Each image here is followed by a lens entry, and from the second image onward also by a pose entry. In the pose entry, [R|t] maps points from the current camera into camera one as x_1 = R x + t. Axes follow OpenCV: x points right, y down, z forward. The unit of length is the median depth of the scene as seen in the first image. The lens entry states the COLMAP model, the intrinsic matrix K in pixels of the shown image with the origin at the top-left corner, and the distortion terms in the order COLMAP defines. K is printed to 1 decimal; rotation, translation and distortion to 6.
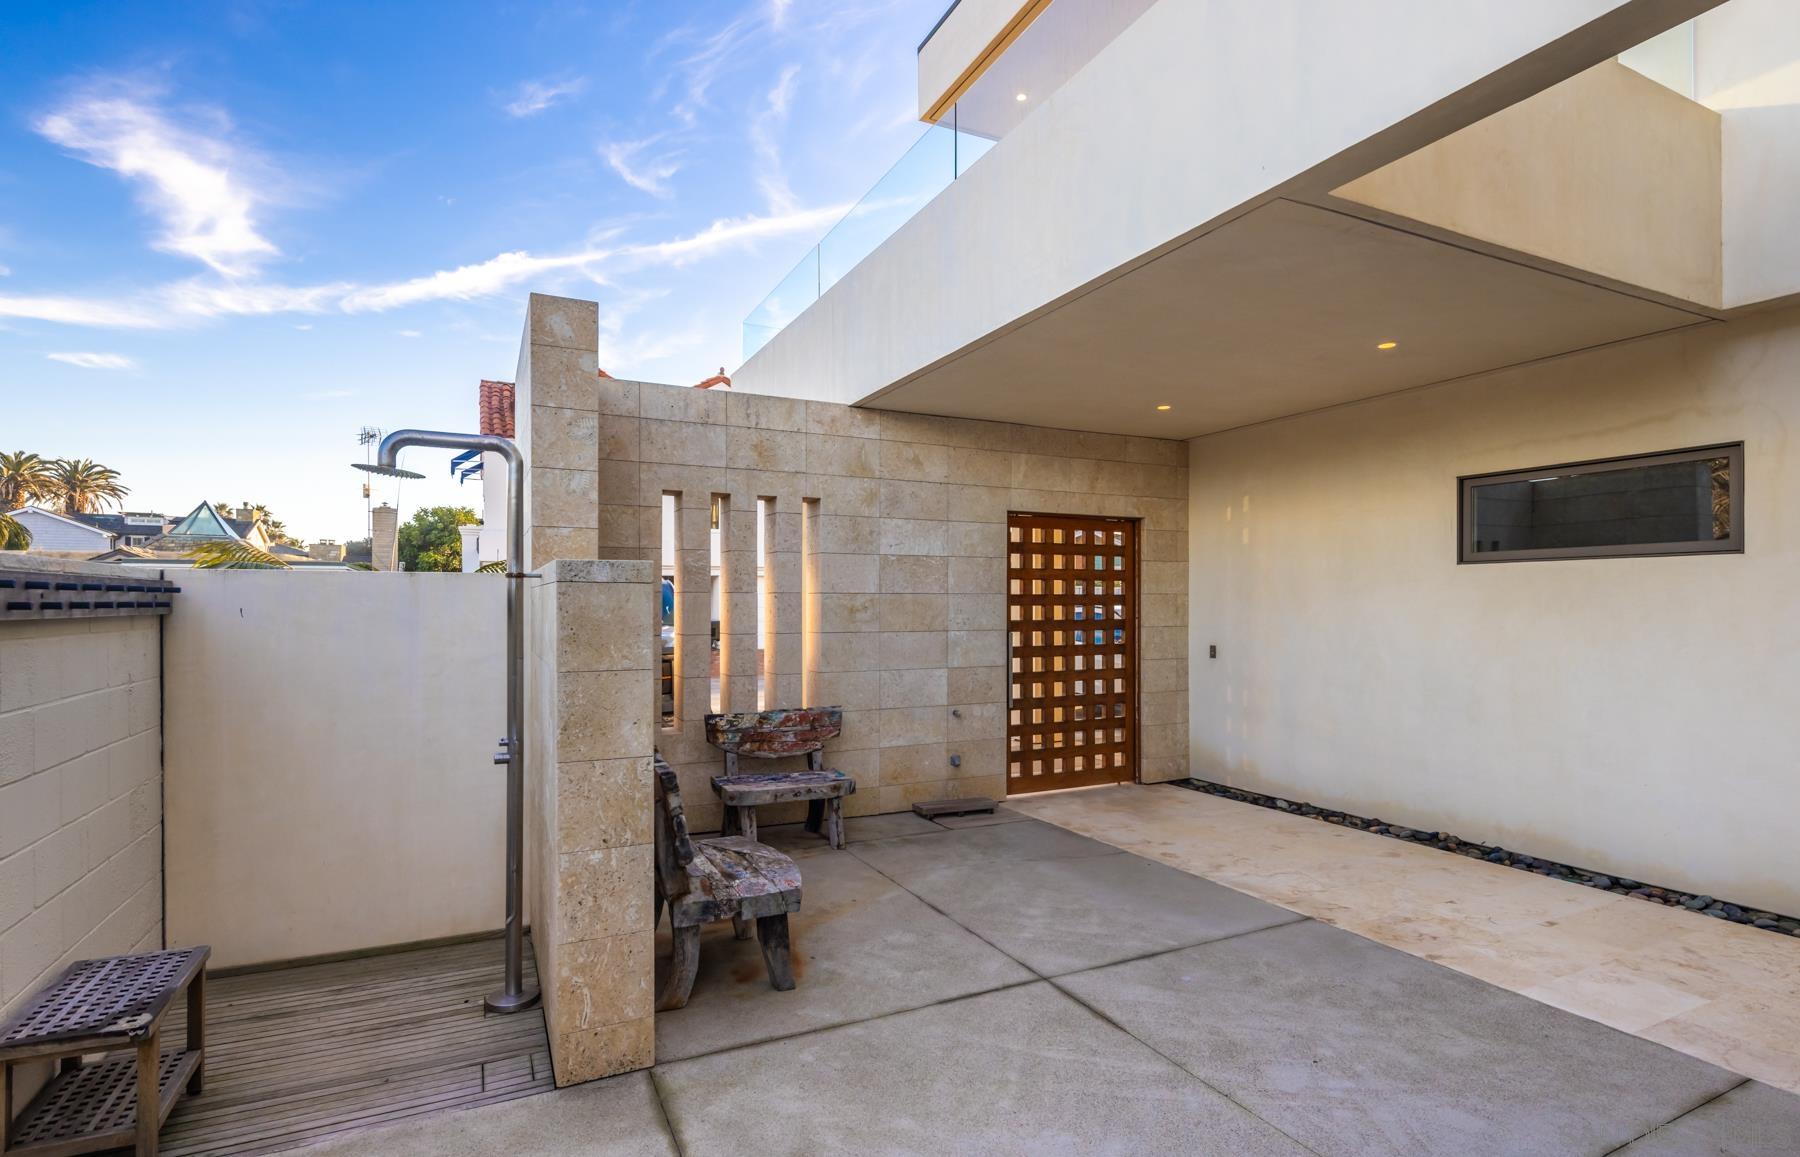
lens RADIAL K [[871.1, 0, 897.9], [0, 871.1, 591.5], [0, 0, 1]] dist [0.000624, -0.001418]
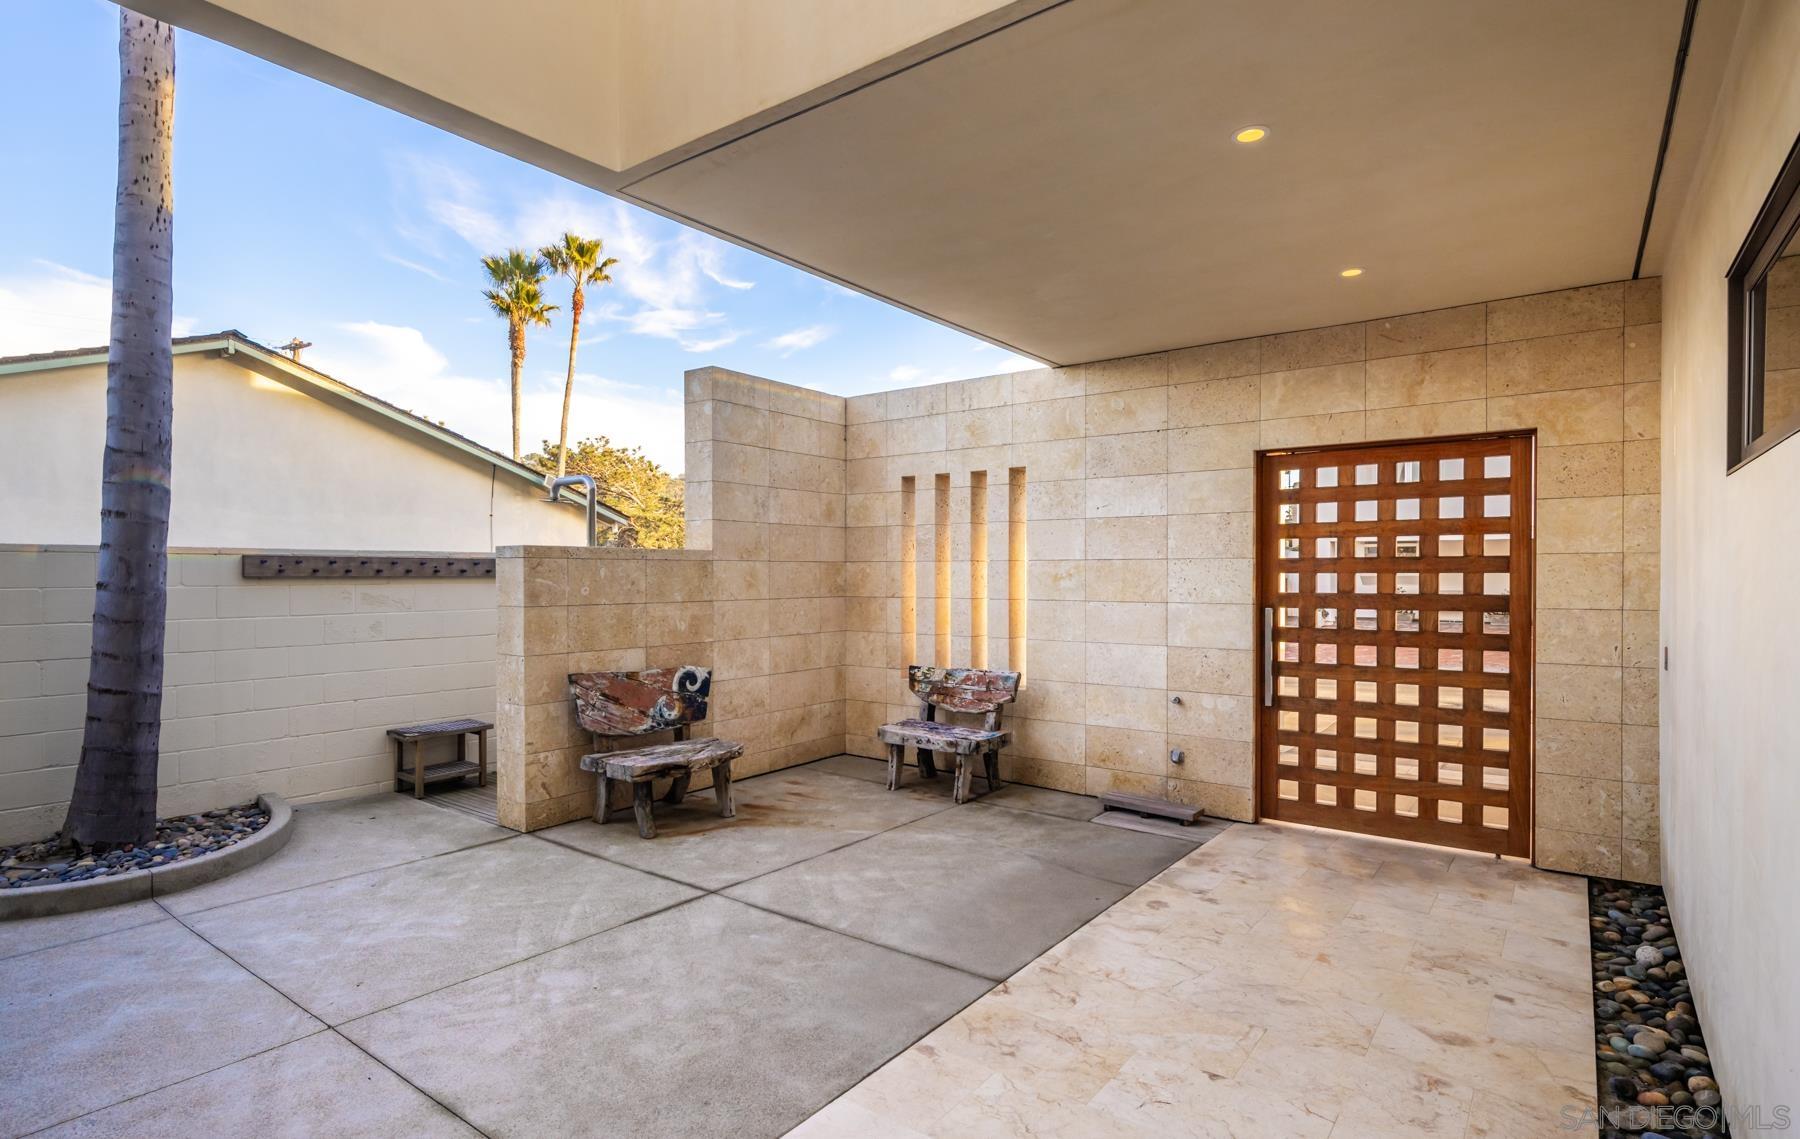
lens RADIAL K [[905.9, 0, 897.4], [0, 905.9, 570.7], [0, 0, 1]] dist [0.002183, 0.000115]
pose [[0.457536, -0.003458, -0.889184, 0.788158], [0.011142, 0.999936, 0.001845, 0.010164], [0.889121, -0.010751, 0.457545, 0.391125]]
